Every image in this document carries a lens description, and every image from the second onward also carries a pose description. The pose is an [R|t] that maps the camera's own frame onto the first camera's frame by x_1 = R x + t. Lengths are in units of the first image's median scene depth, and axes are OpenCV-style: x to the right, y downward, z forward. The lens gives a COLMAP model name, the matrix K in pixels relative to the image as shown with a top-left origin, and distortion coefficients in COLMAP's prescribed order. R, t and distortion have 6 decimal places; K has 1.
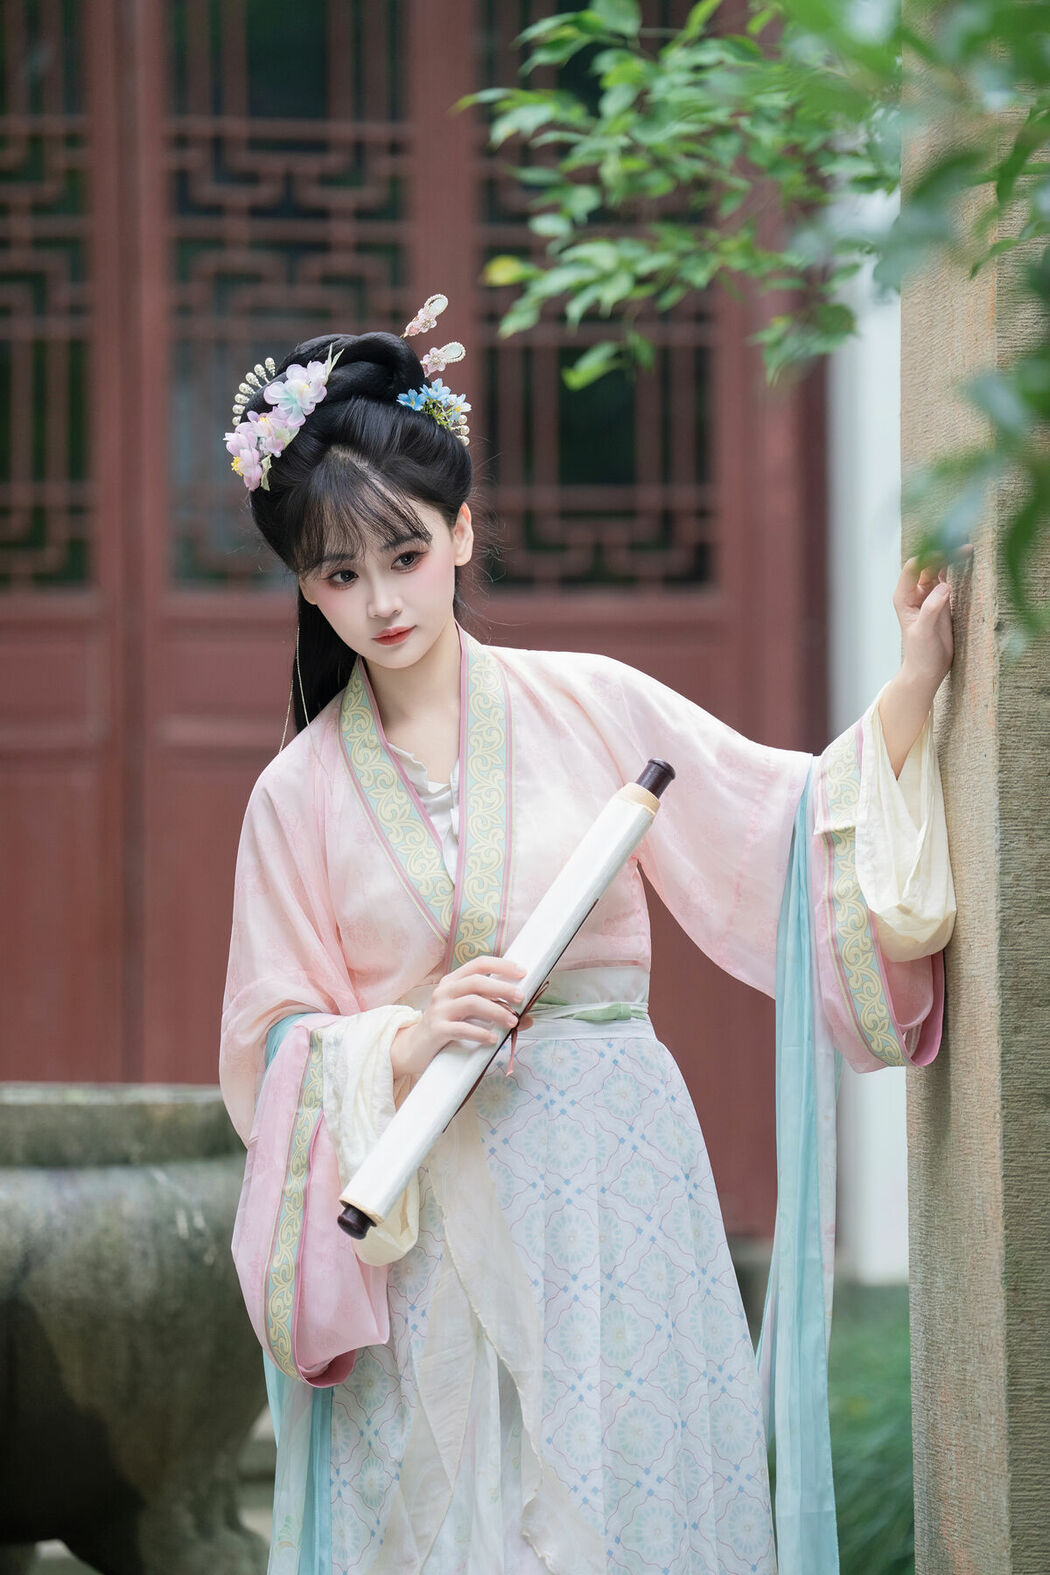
lens RADIAL K [[6440.2, 0, 487.1], [0, 6440.2, 647.8], [0, 0, 1]] dist [2.469050, -1.880100]
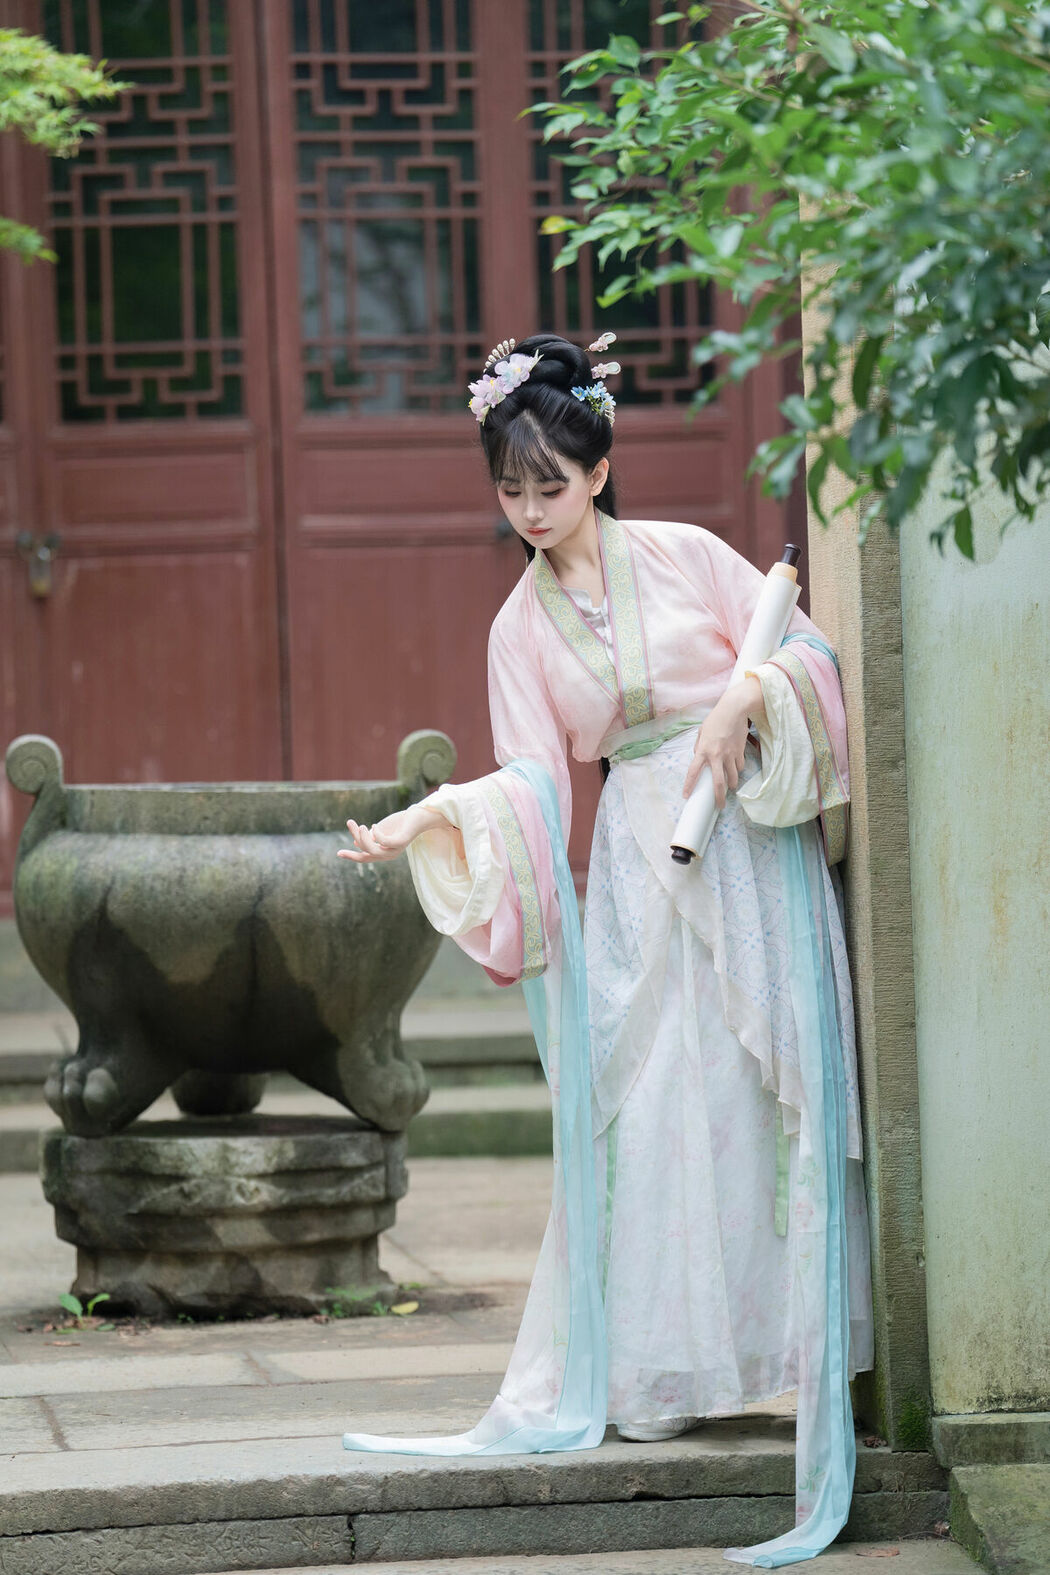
lens RADIAL K [[6119.4, 0, 484.7], [0, 6119.4, 752.4], [0, 0, 1]] dist [1.325666, -0.969226]
pose [[0.999586, -0.026851, -0.010350, -0.001683], [0.027416, 0.997887, 0.058902, -0.022237], [0.008746, -0.059161, 0.998210, -0.413893]]
